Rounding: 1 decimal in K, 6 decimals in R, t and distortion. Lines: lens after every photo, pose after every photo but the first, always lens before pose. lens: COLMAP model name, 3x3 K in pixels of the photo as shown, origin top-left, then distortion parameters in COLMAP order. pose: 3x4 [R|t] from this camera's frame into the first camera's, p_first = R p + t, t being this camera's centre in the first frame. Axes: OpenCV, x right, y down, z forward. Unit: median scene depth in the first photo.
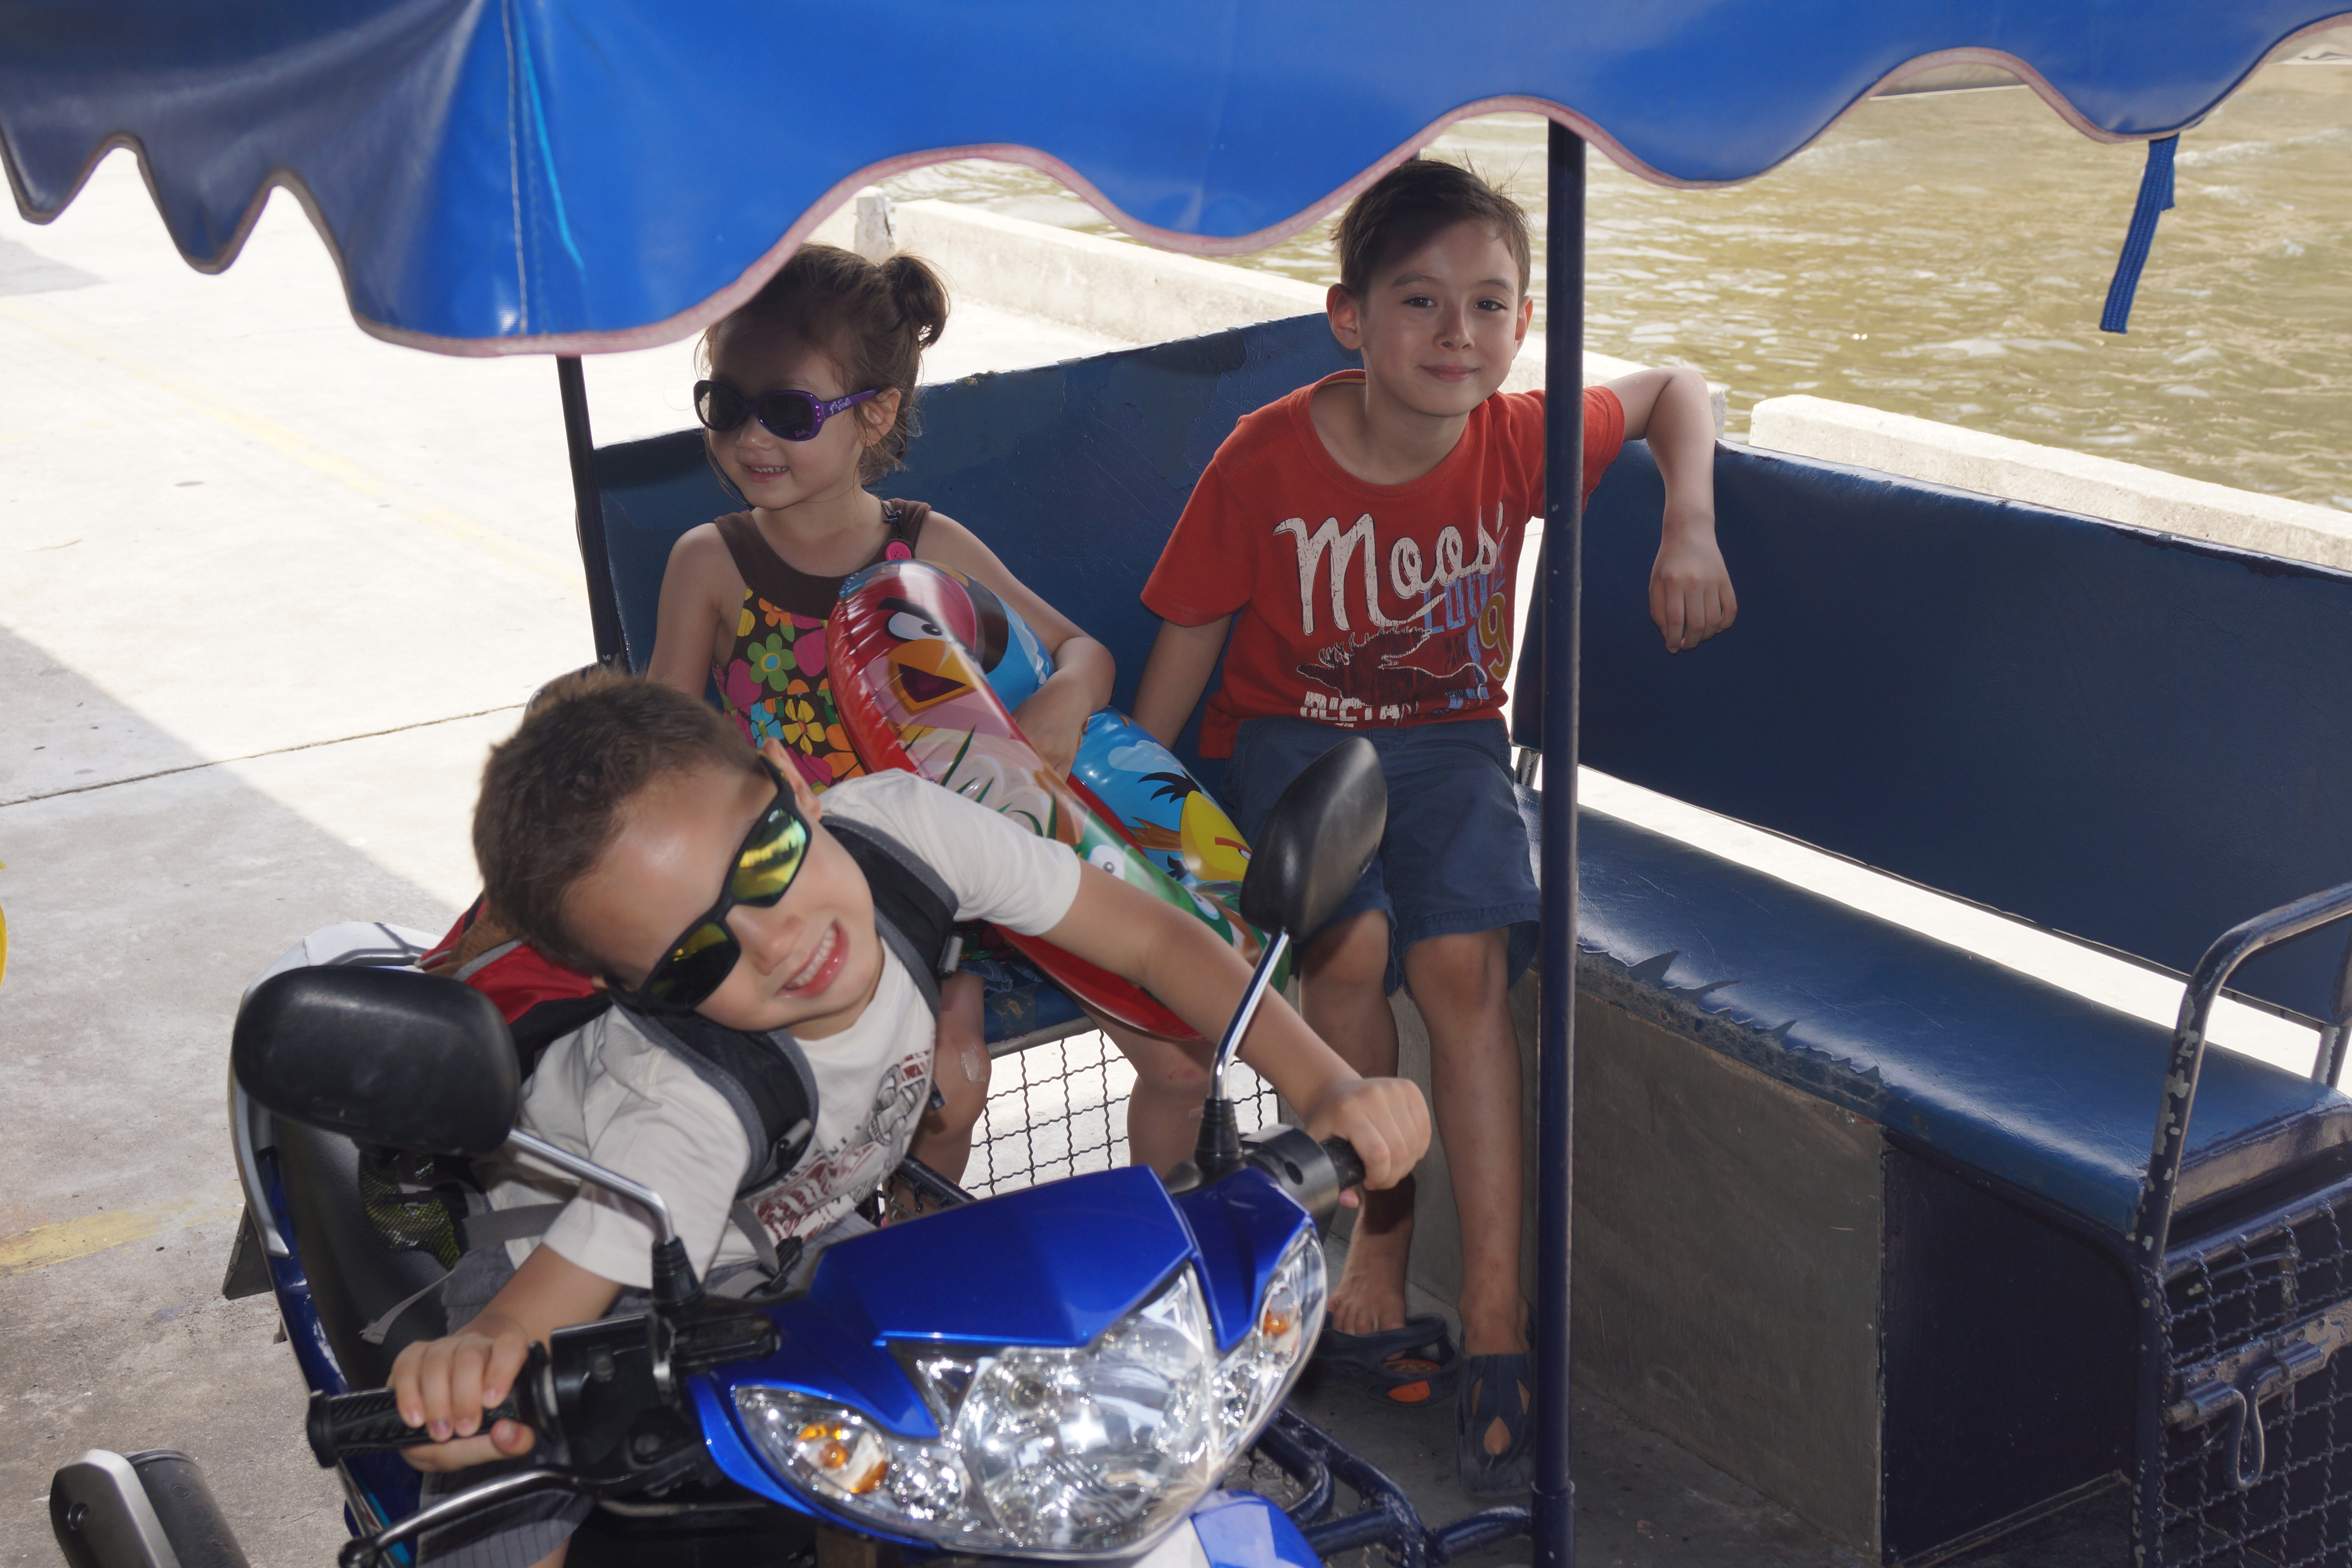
lens RADIAL K [[3423.7, 0, 1176.0], [0, 3423.7, 784.0], [0, 0, 1]] dist [-0.017439, 0.033423]
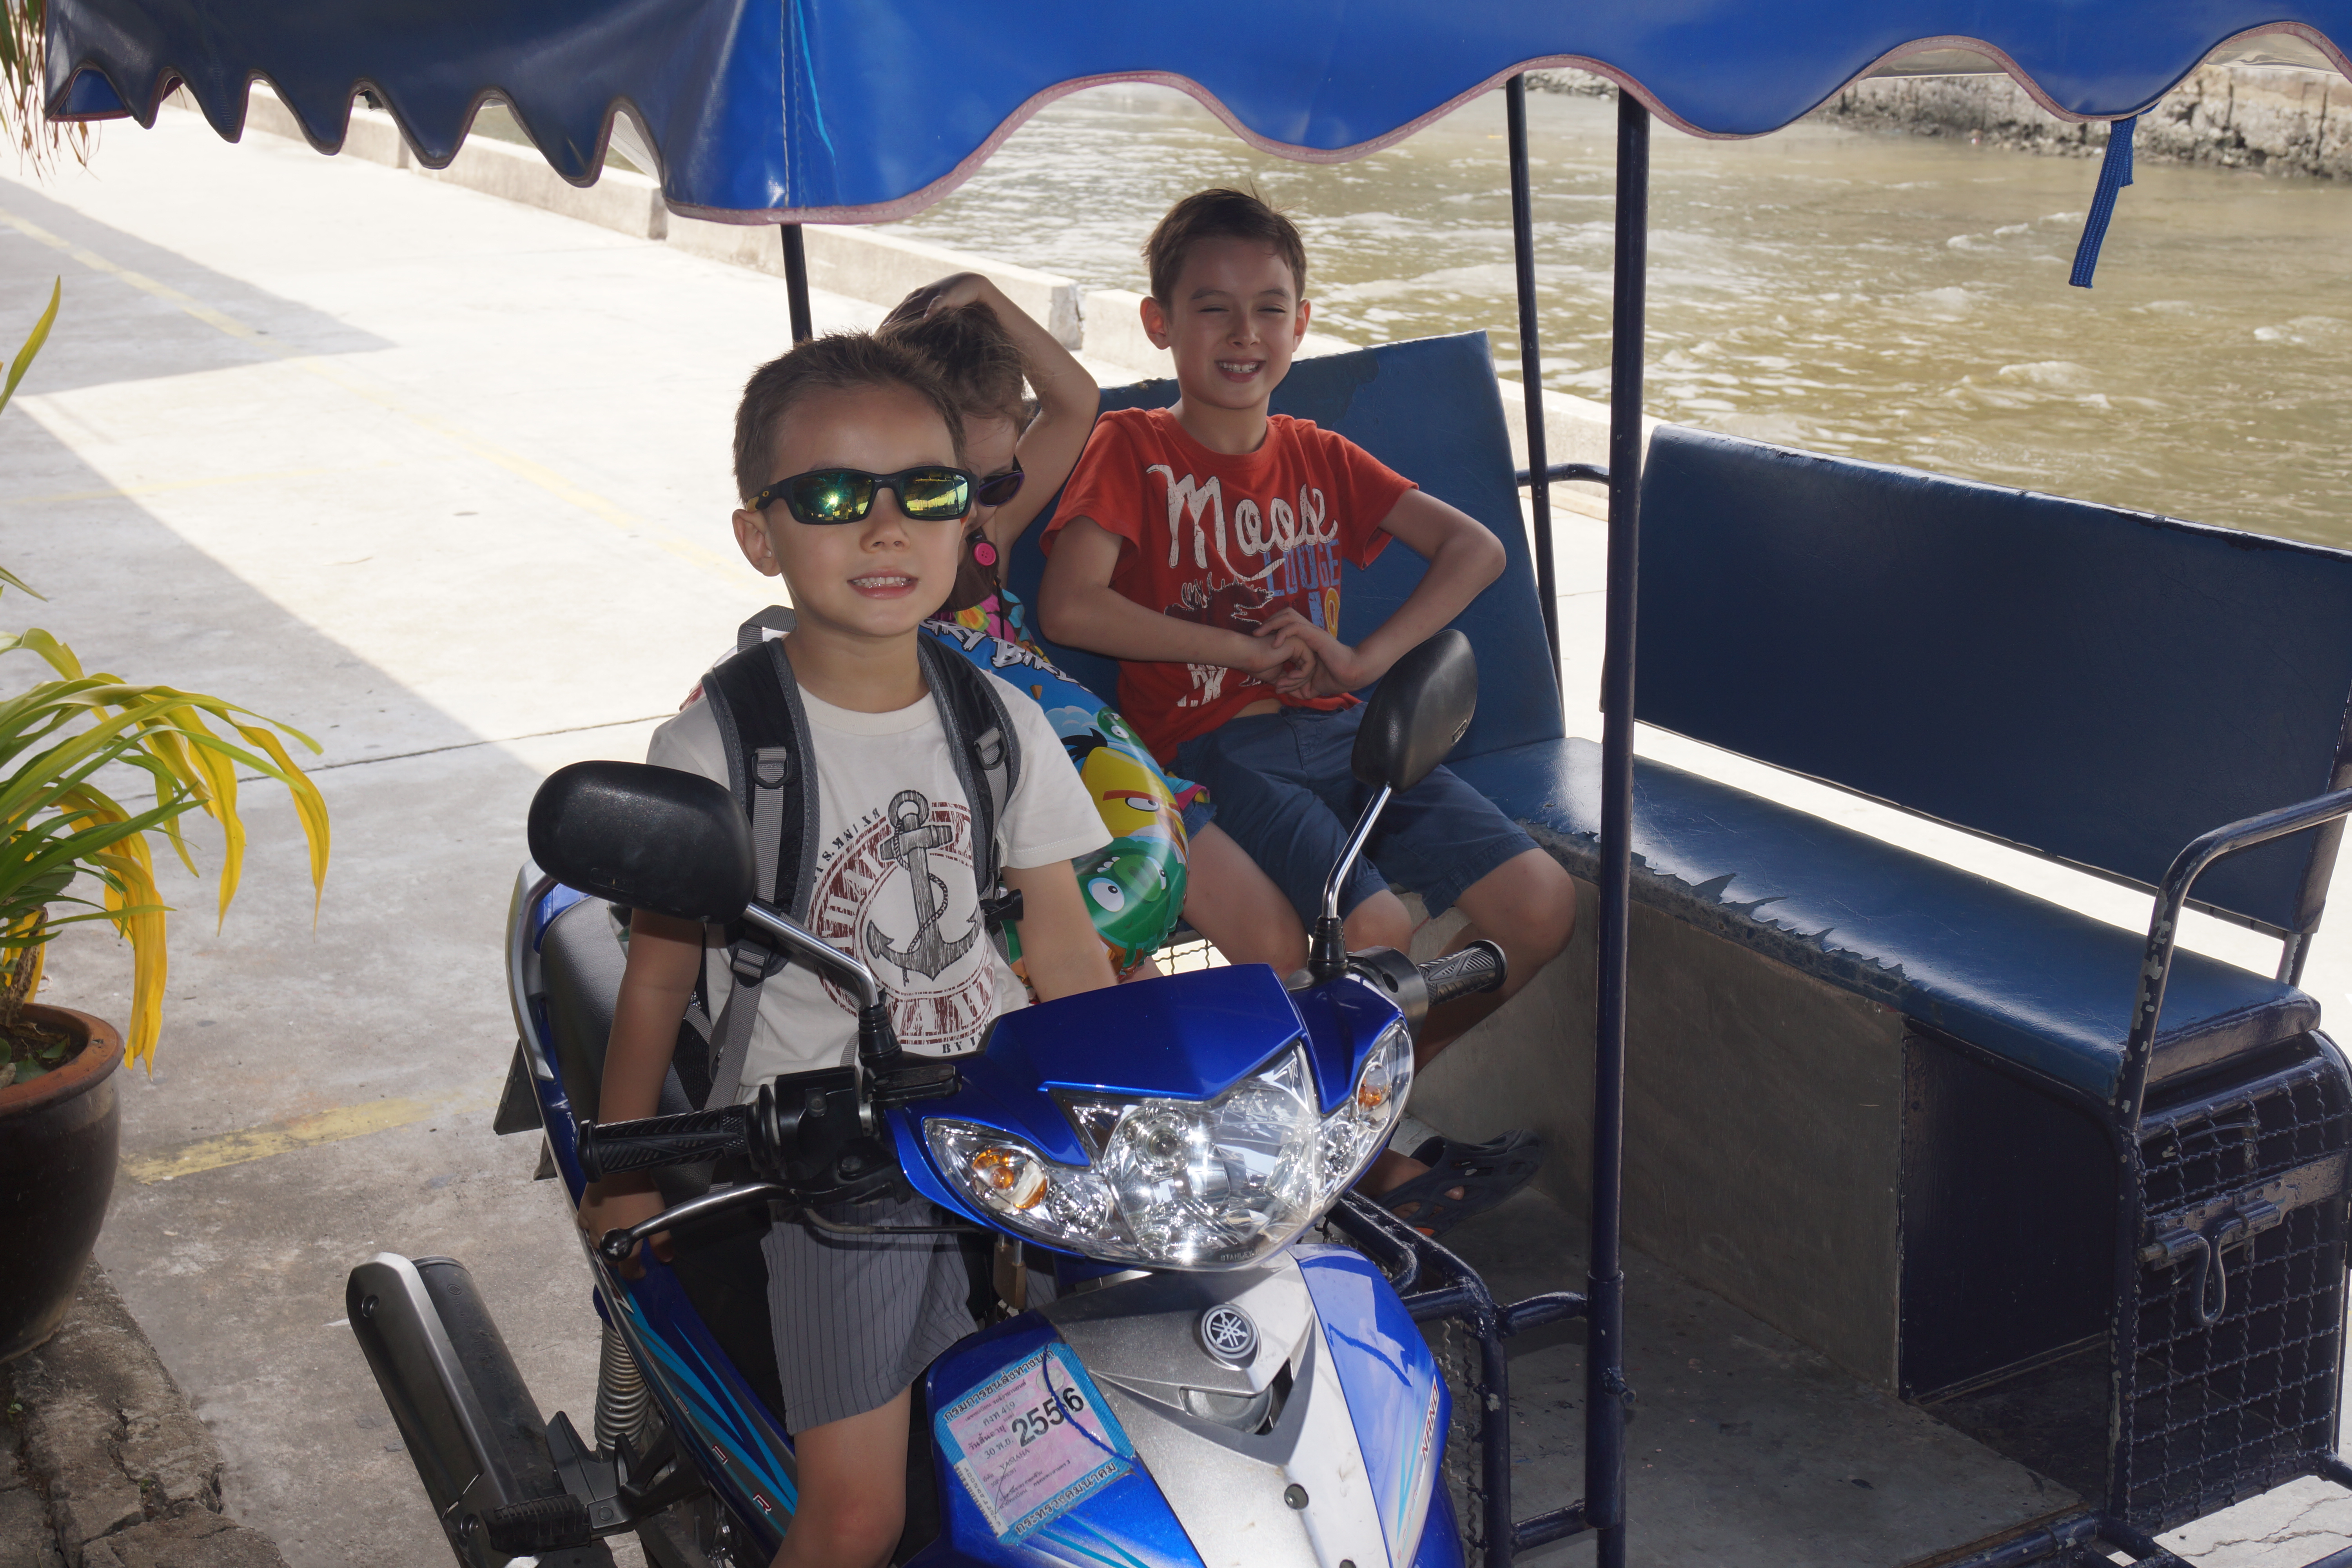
lens RADIAL K [[3091.2, 0, 1173.6], [0, 3091.2, 769.8], [0, 0, 1]] dist [-0.032069, -0.003940]
pose [[0.998429, 0.025090, -0.050092, 0.007786], [-0.026244, 0.999402, -0.022518, 0.046233], [0.049497, 0.023798, 0.998491, -0.064025]]
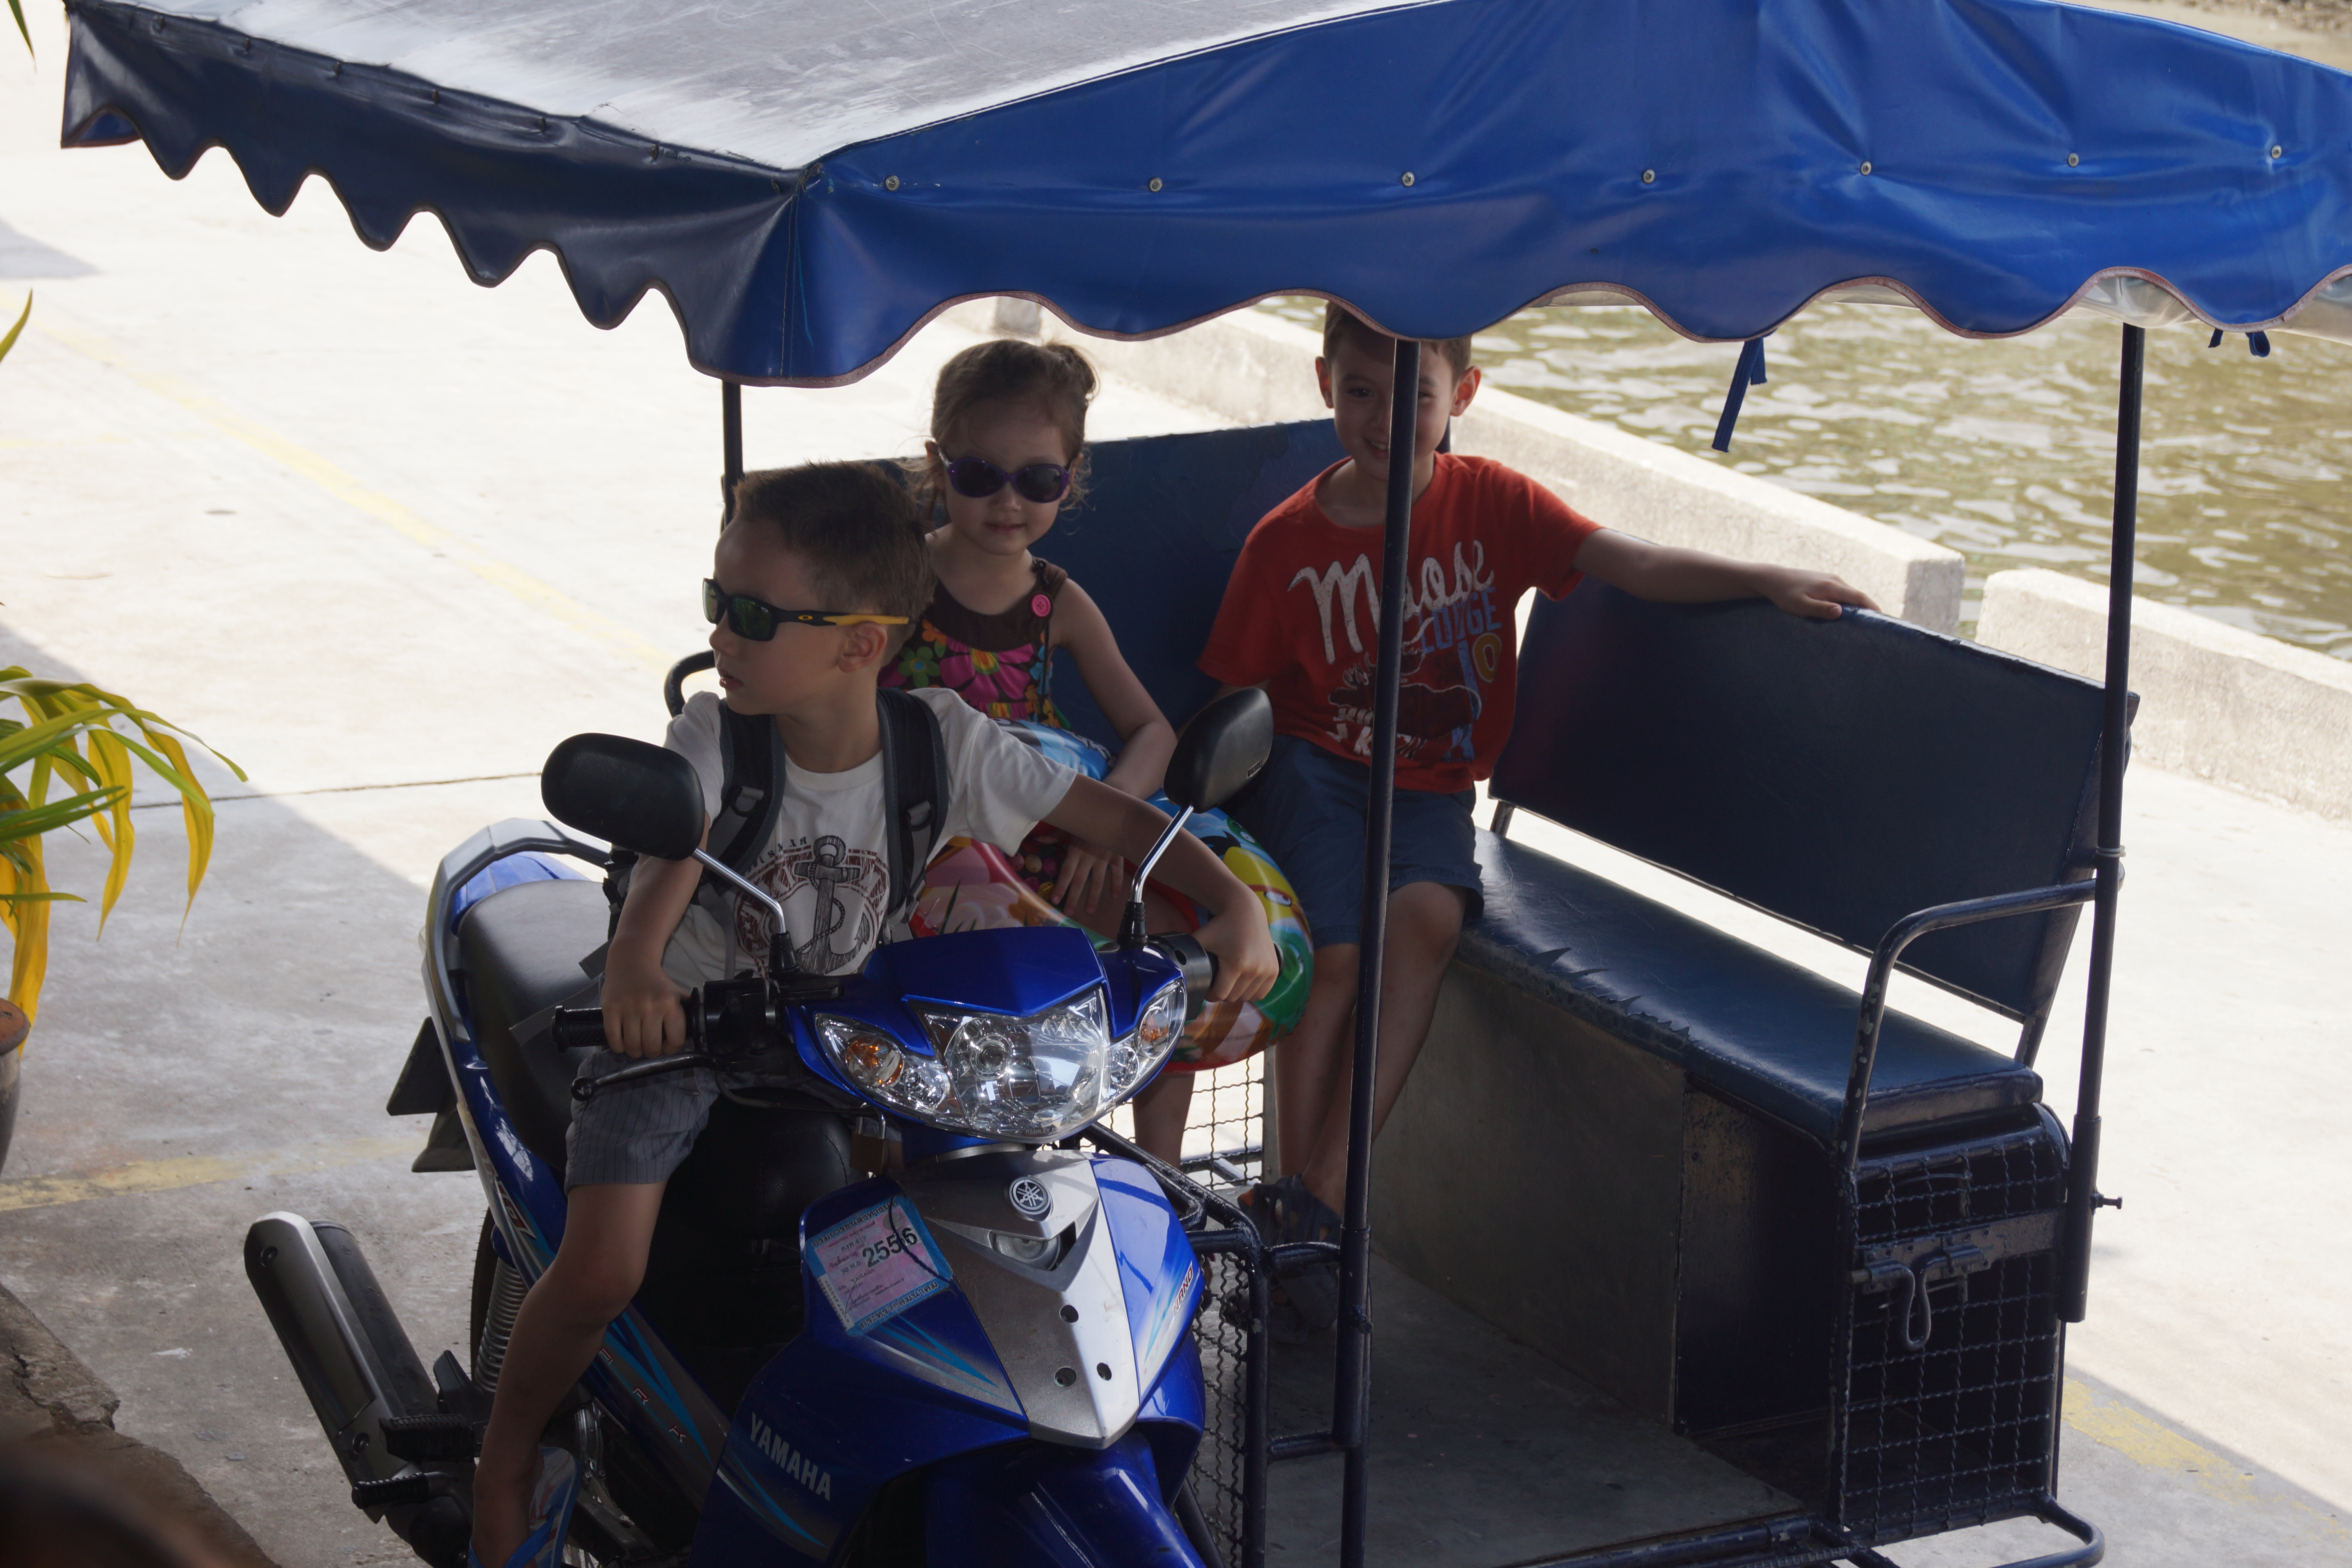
lens RADIAL K [[5093.8, 0, 1221.8], [0, 5093.8, 782.0], [0, 0, 1]] dist [0.029343, -0.301030]
pose [[0.995082, 0.088385, -0.044725, 0.105584], [-0.091124, 0.993817, -0.063432, 0.126677], [0.038842, 0.067196, 0.996983, -0.918084]]
